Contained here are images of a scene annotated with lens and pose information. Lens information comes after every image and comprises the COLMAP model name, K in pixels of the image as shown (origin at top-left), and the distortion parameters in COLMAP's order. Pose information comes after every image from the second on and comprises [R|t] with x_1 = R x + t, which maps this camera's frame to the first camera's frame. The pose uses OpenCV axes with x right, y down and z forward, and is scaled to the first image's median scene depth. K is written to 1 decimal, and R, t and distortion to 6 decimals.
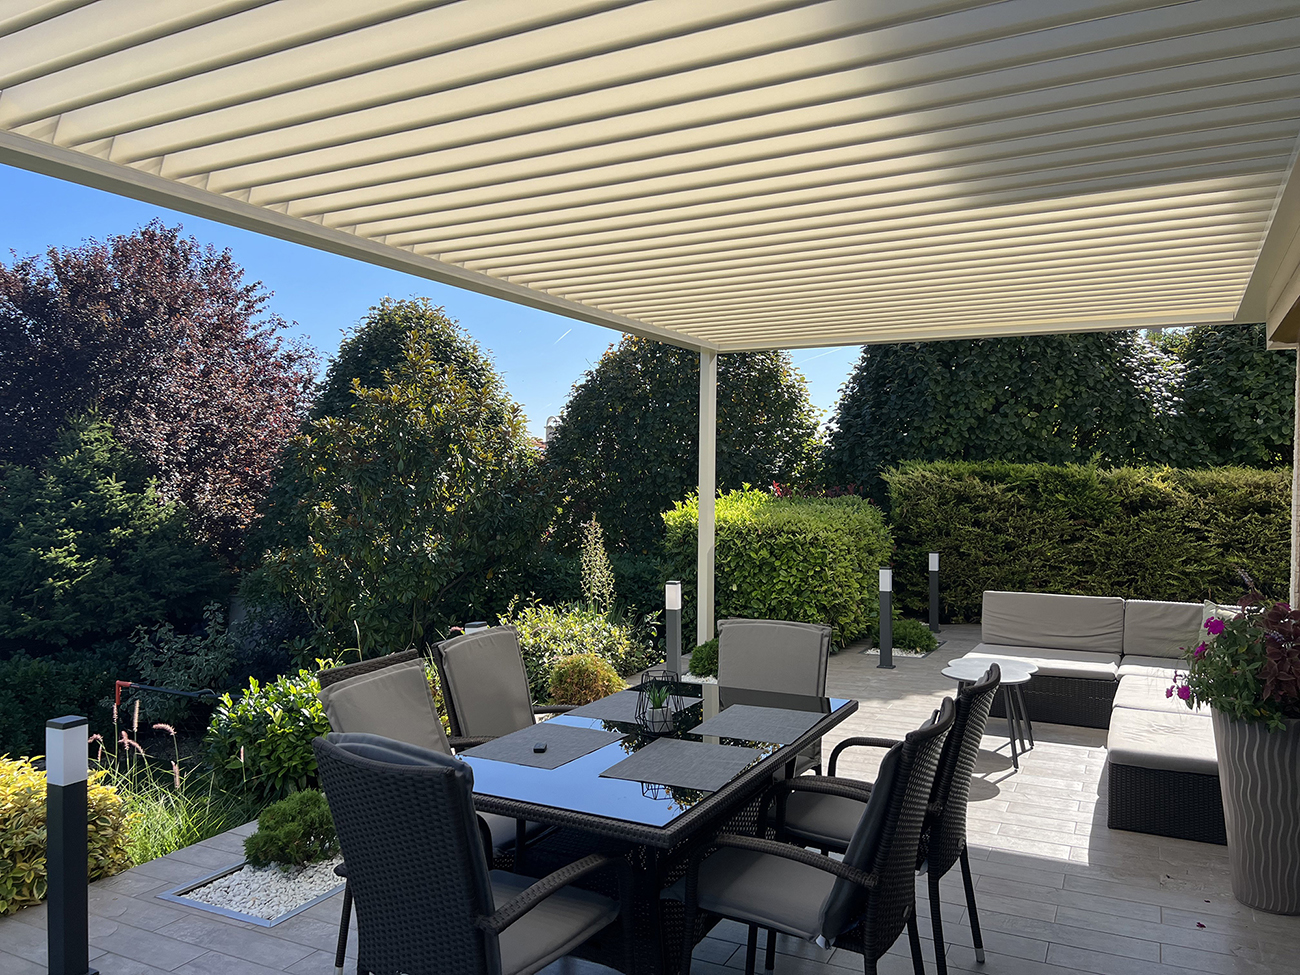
lens RADIAL K [[984.8, 0, 647.5], [0, 984.8, 496.6], [0, 0, 1]] dist [0.115257, -0.182046]
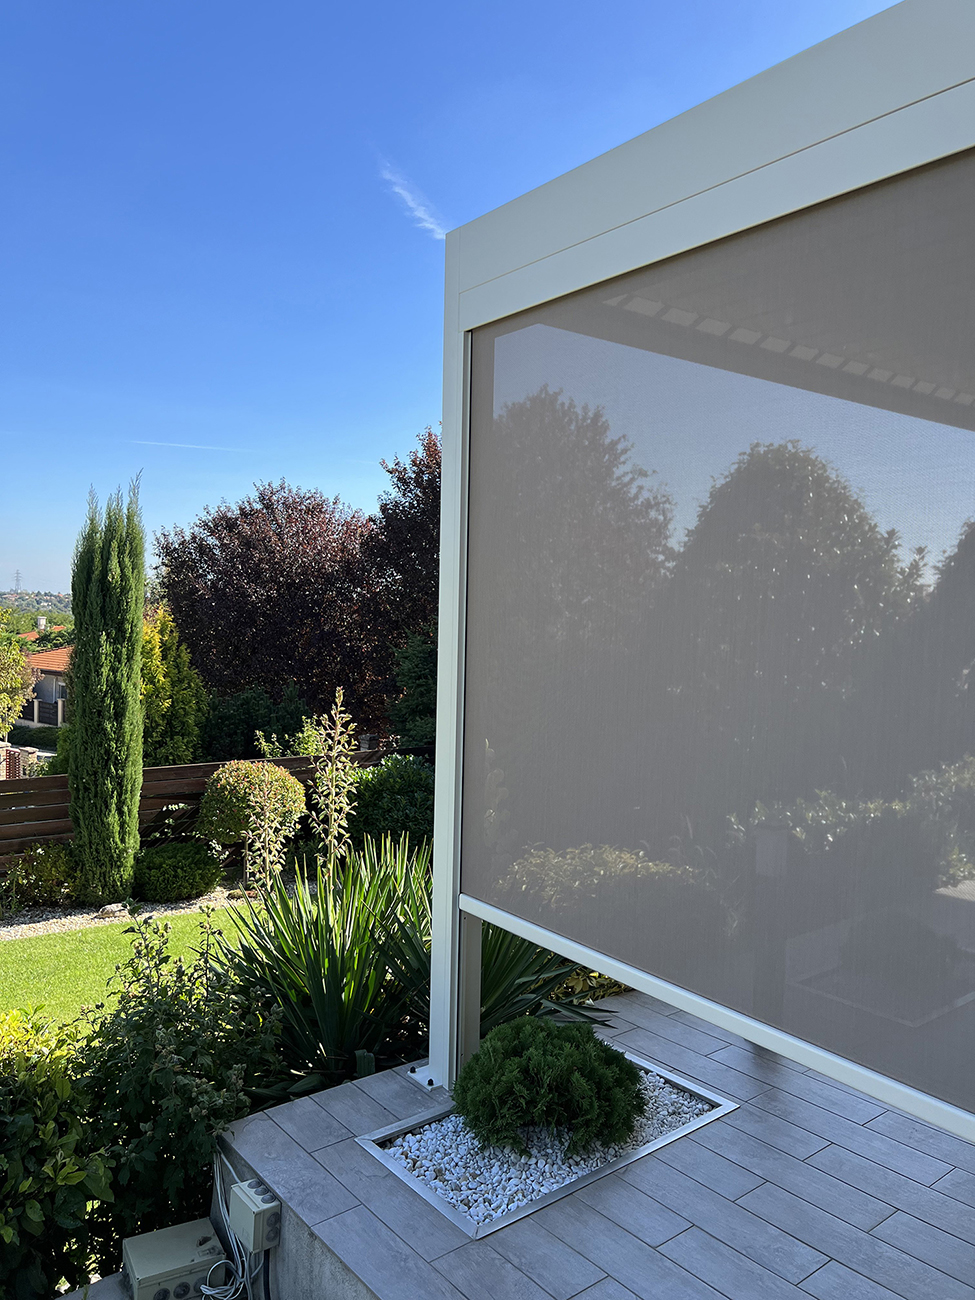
lens RADIAL K [[984.8, 0, 487.5], [0, 984.8, 650.0], [0, 0, 1]] dist [0.115257, -0.182046]
pose [[0.911454, 0.028742, -0.410398, -0.104145], [-0.022402, 0.999544, 0.020249, -0.000855], [0.410792, -0.009262, 0.911682, -0.058942]]
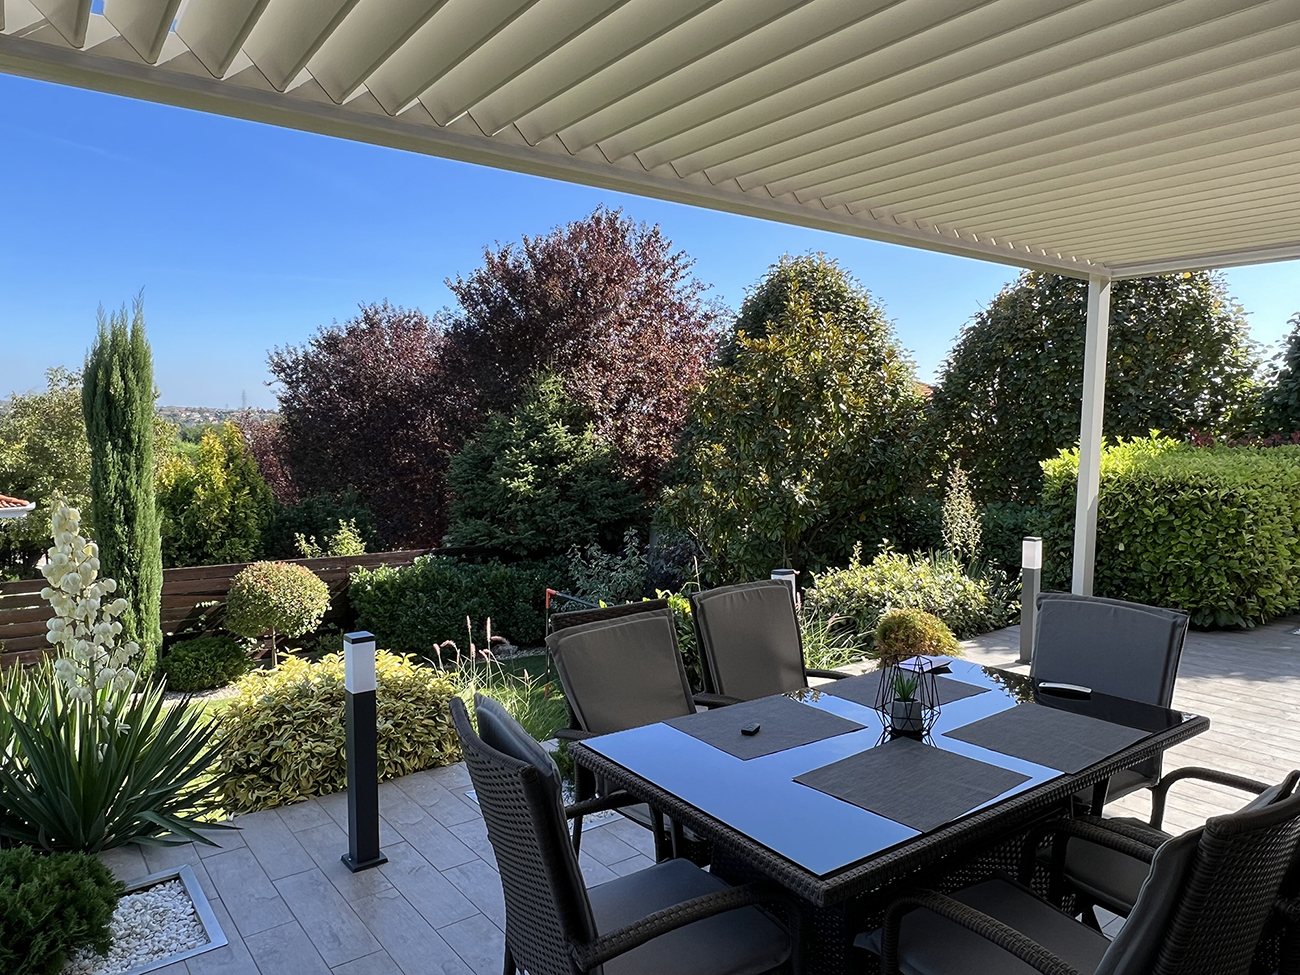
lens RADIAL K [[884.6, 0, 643.5], [0, 884.6, 509.9], [0, 0, 1]] dist [-0.001552, -0.004128]
pose [[0.898332, 0.045607, -0.436944, 0.035920], [-0.011680, 0.996725, 0.080022, -0.000042], [0.439163, -0.066783, 0.895922, 0.072134]]
